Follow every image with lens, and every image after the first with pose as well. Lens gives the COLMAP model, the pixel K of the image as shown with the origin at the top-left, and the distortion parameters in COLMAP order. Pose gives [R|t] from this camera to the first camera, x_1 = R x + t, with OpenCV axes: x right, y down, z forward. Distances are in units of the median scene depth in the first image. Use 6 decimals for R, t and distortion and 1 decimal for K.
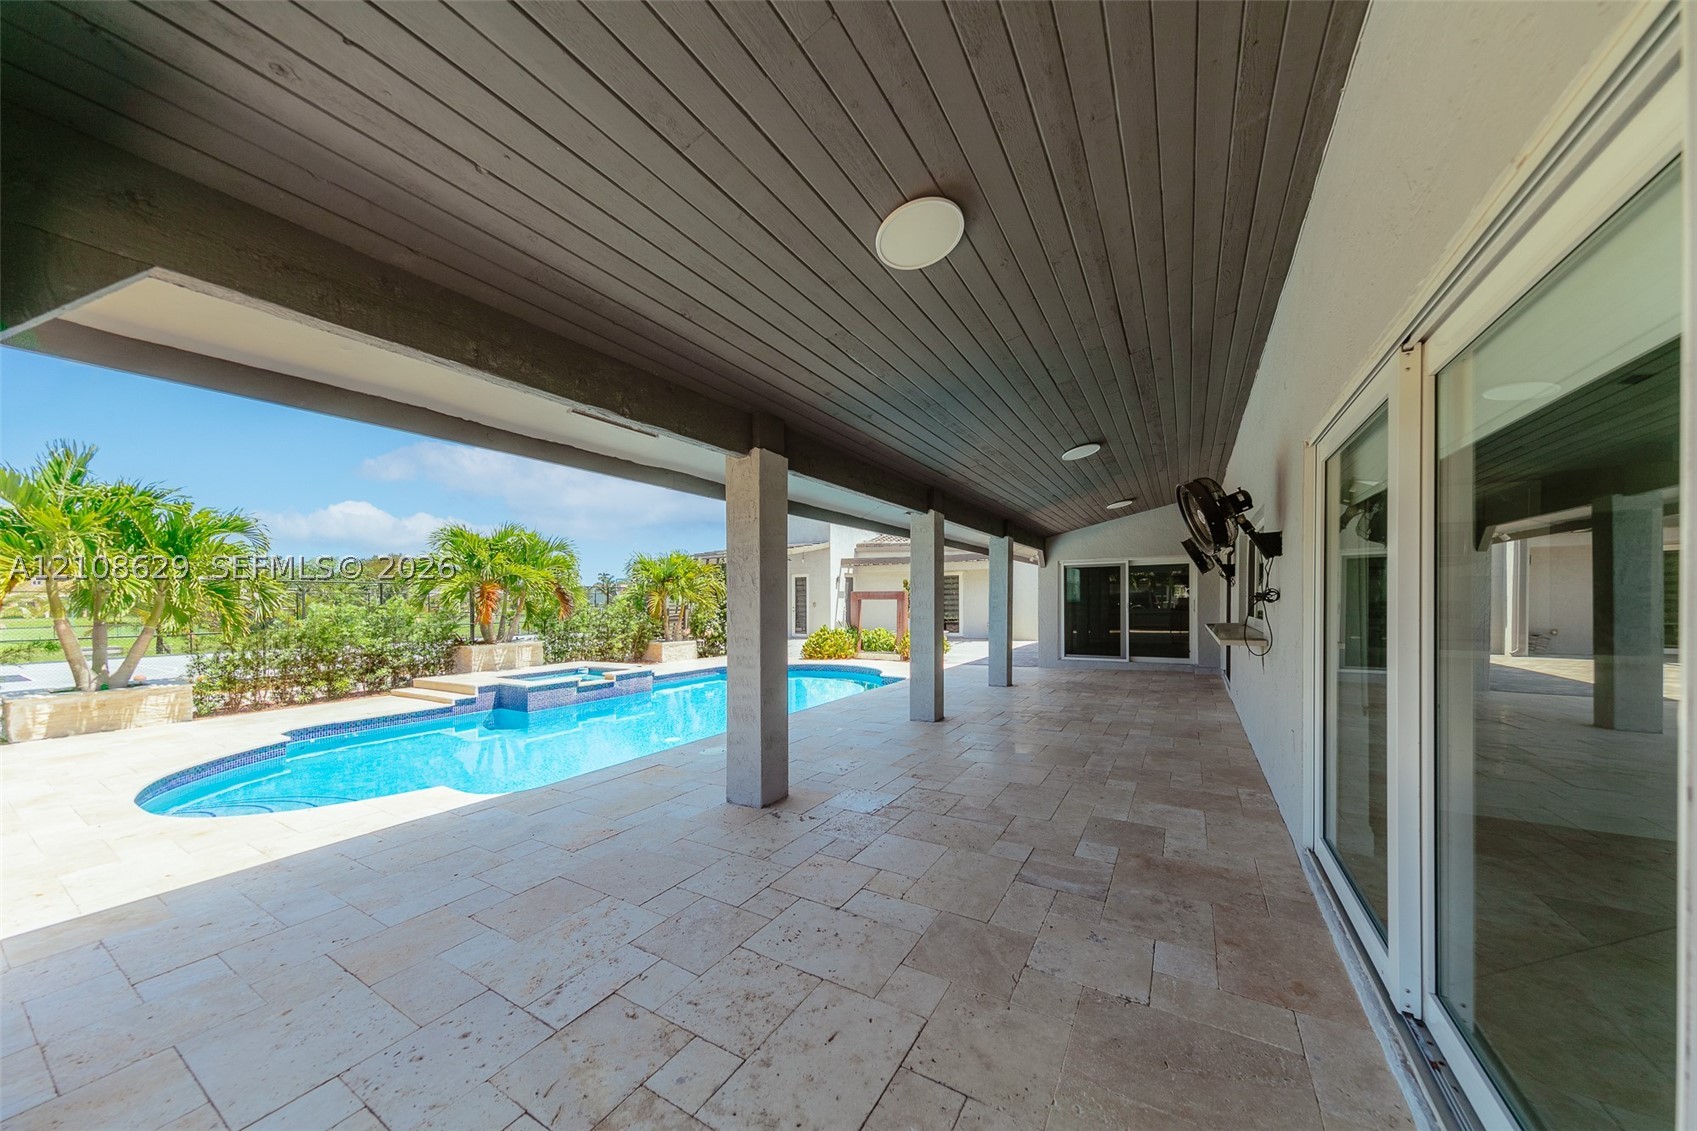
lens RADIAL K [[548.8, 0, 879.5], [0, 548.8, 602.0], [0, 0, 1]] dist [0.007414, 0.000022]
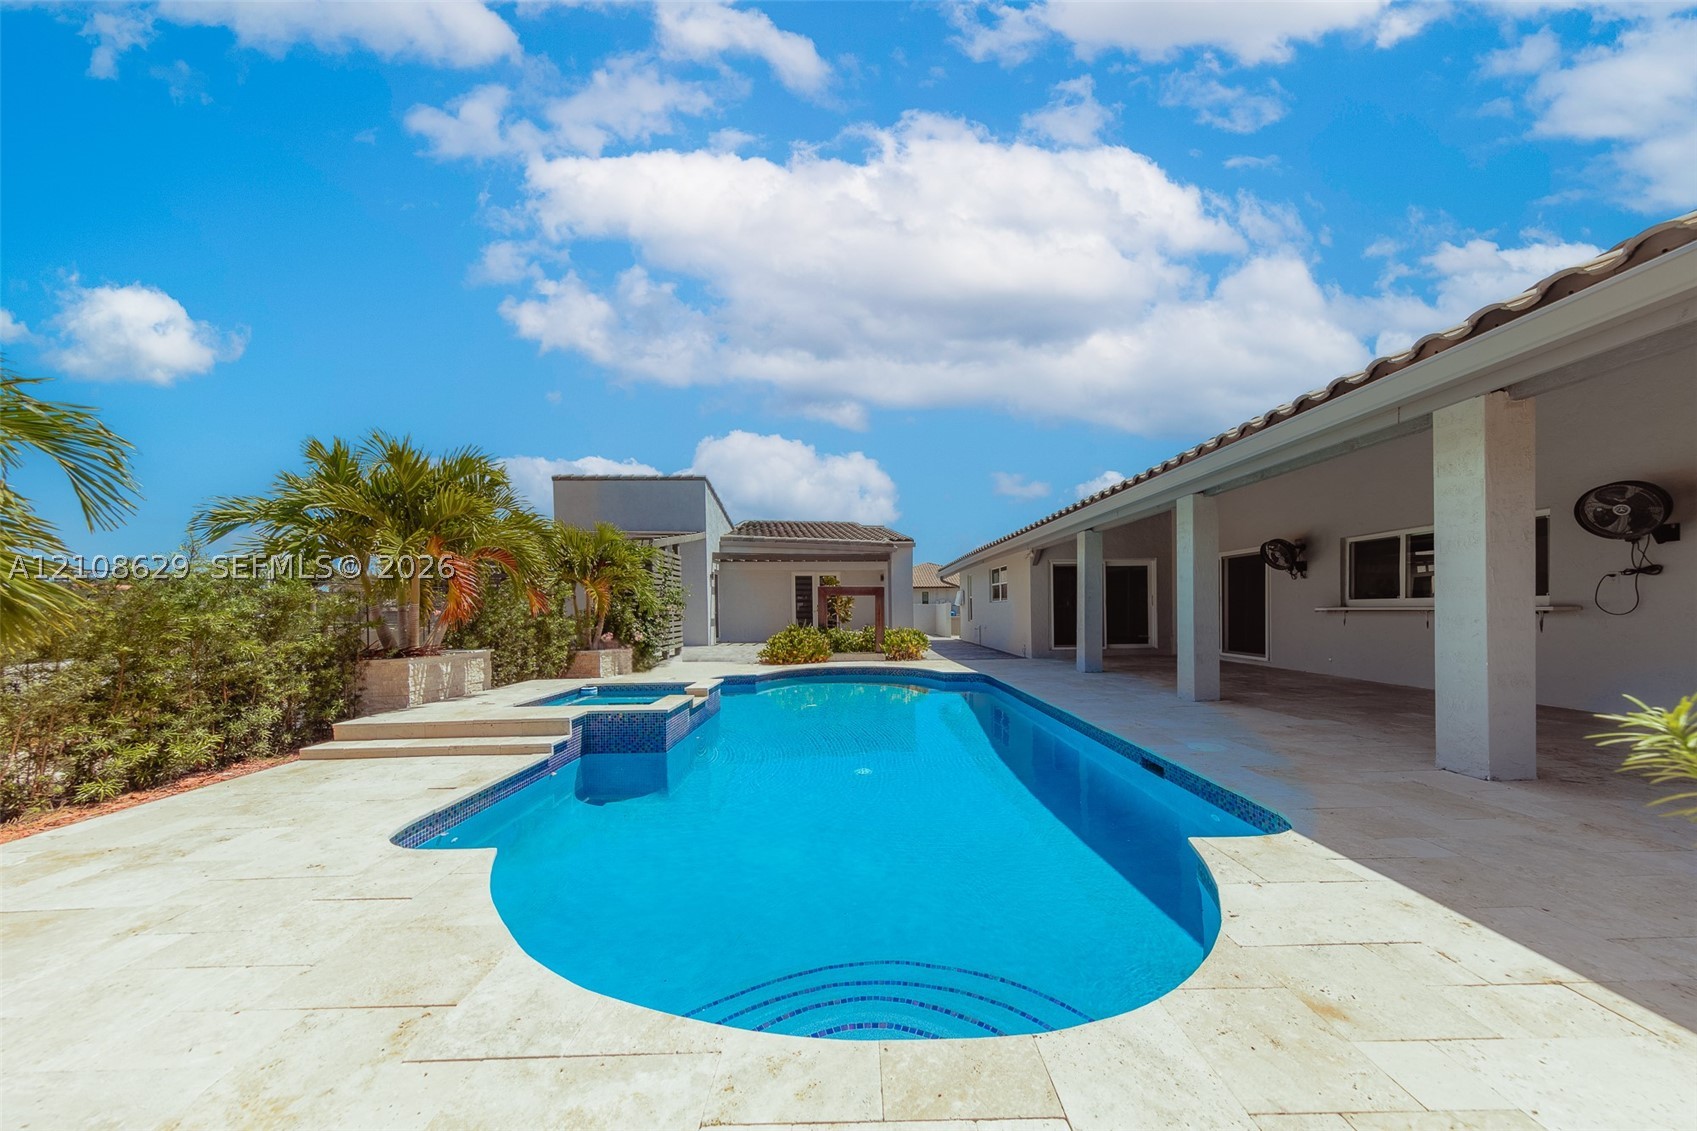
lens RADIAL K [[548.8, 0, 865.3], [0, 548.8, 607.6], [0, 0, 1]] dist [0.007414, 0.000022]
pose [[0.858474, 0.004279, 0.512840, -0.434093], [0.000173, 0.999963, -0.008634, 0.022143], [-0.512857, 0.007501, 0.858441, 0.195282]]
